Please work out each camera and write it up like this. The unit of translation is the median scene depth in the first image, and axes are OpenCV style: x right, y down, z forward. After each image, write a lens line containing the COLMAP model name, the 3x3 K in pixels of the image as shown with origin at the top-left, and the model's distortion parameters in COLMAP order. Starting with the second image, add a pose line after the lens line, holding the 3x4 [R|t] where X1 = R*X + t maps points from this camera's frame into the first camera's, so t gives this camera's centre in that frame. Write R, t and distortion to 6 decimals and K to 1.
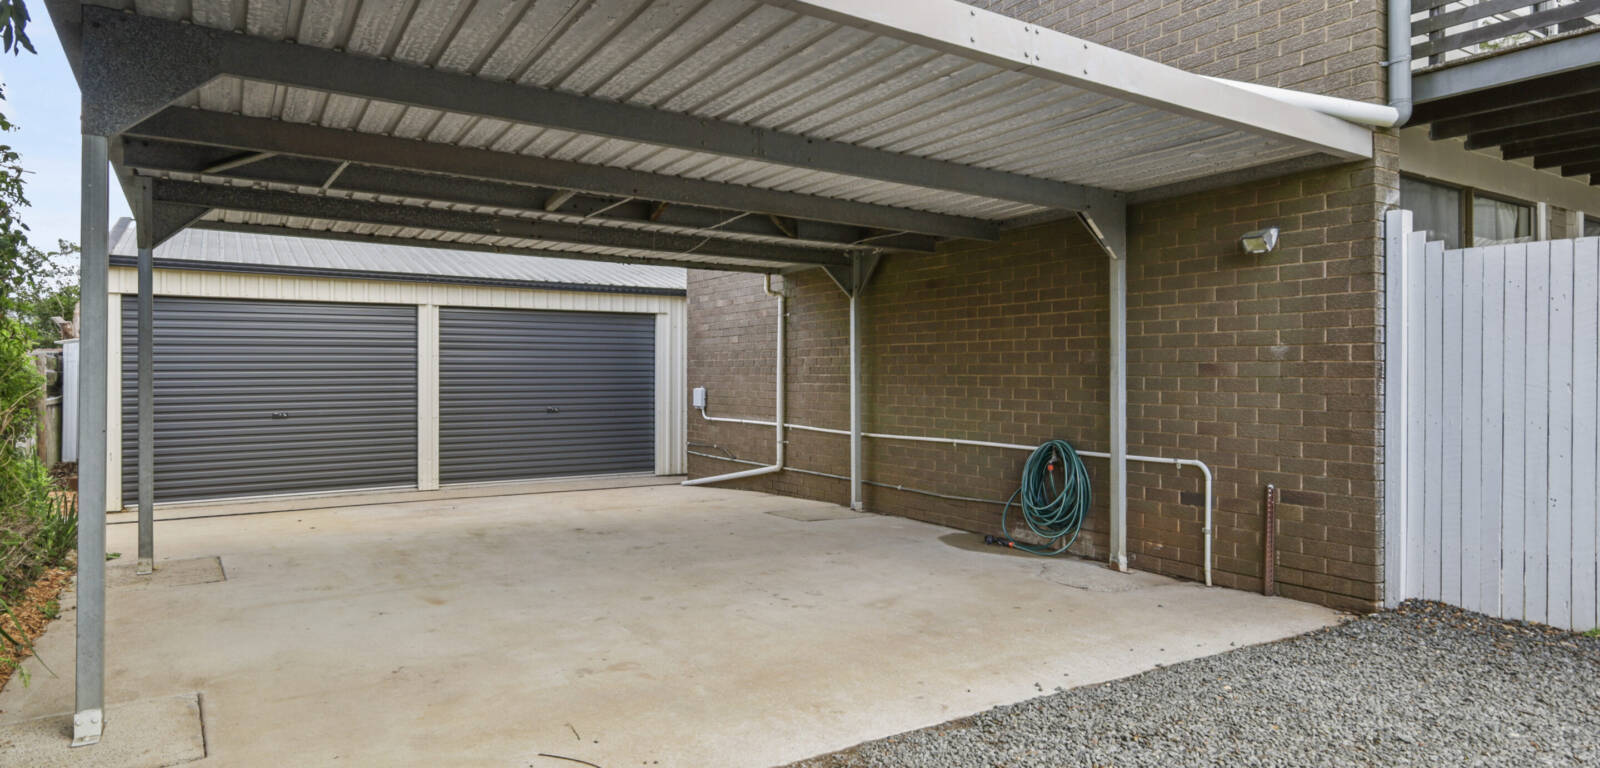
lens RADIAL K [[906.8, 0, 800.0], [0, 906.8, 384.0], [0, 0, 1]] dist [0.001841, 0.000137]
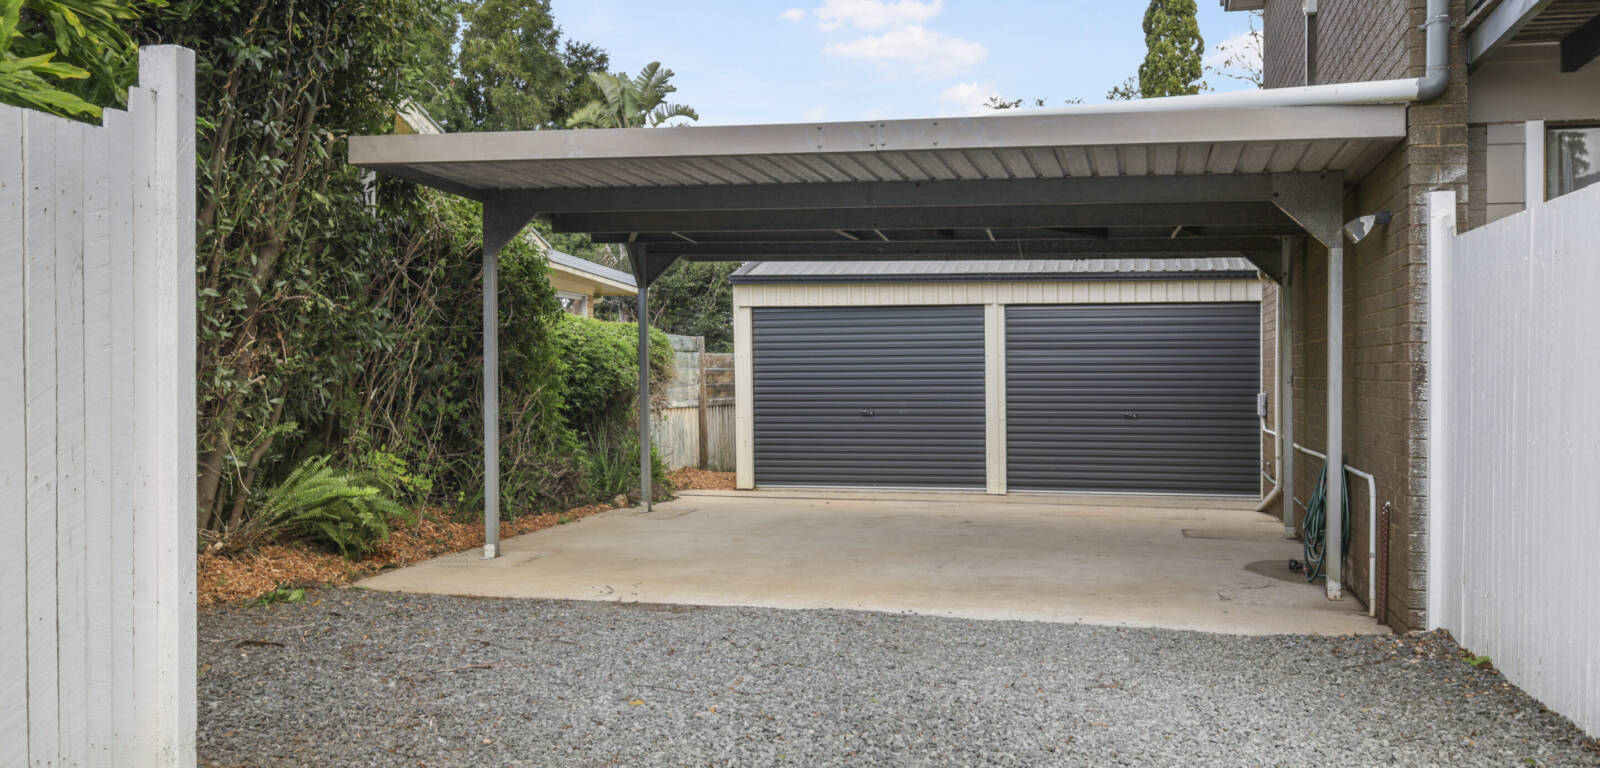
lens RADIAL K [[1362.1, 0, 800.0], [0, 1362.1, 384.0], [0, 0, 1]] dist [-0.001142, 0.000033]
pose [[0.686714, 0.007728, -0.726886, 0.511360], [-0.011559, 0.999933, -0.000290, 0.001561], [0.726835, 0.008601, 0.686758, -0.157323]]
